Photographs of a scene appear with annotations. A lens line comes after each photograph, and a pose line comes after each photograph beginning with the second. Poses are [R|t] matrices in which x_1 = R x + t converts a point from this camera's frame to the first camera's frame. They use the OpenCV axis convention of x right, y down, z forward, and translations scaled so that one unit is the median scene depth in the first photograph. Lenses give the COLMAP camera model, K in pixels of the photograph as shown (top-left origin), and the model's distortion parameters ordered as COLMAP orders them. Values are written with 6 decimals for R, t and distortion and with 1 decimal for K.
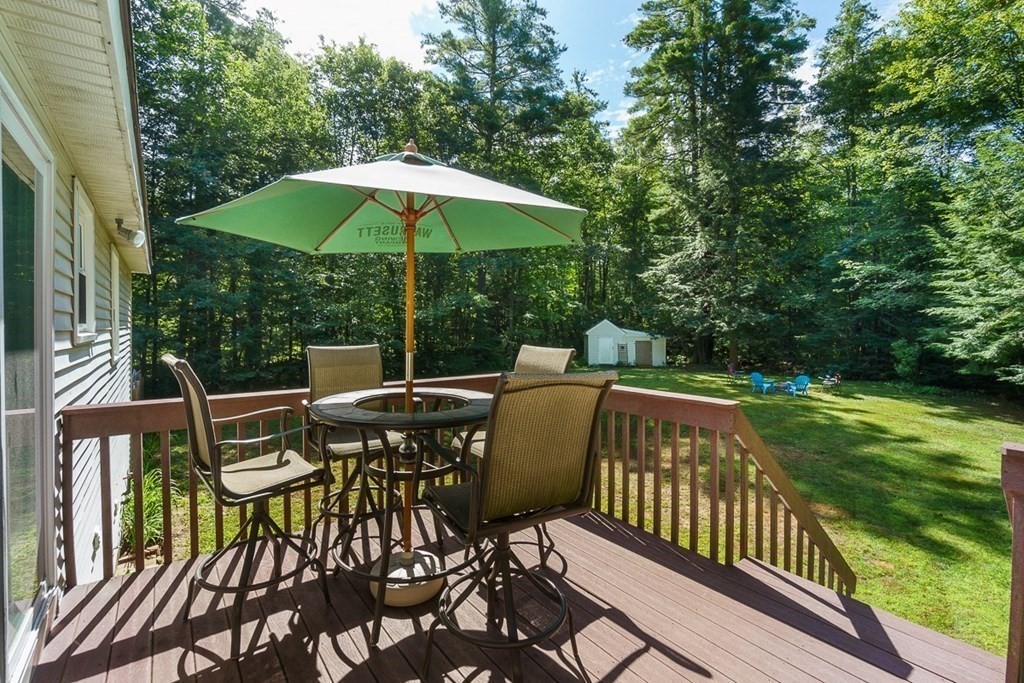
lens RADIAL K [[458.7, 0, 505.0], [0, 458.7, 328.0], [0, 0, 1]] dist [0.004442, 0.000913]
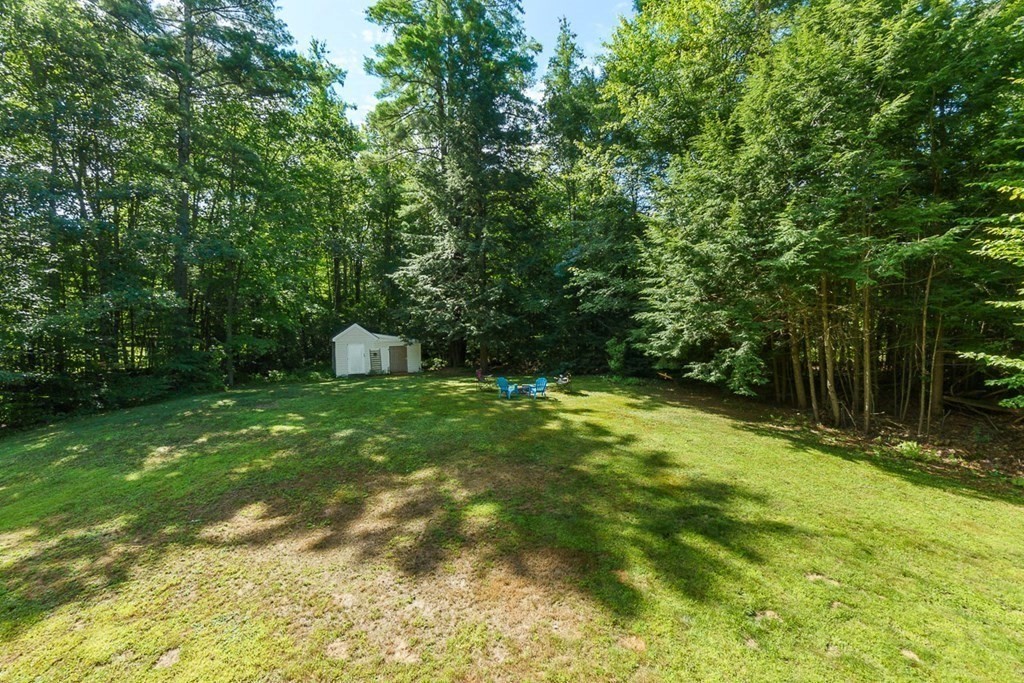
lens RADIAL K [[441.2, 0, 505.3], [0, 441.2, 341.8], [0, 0, 1]] dist [-0.002378, 0.000414]
pose [[0.880508, -0.037628, 0.472535, 0.081055], [0.022881, 0.999056, 0.036920, -0.010583], [-0.473478, -0.021696, 0.880538, 0.121737]]
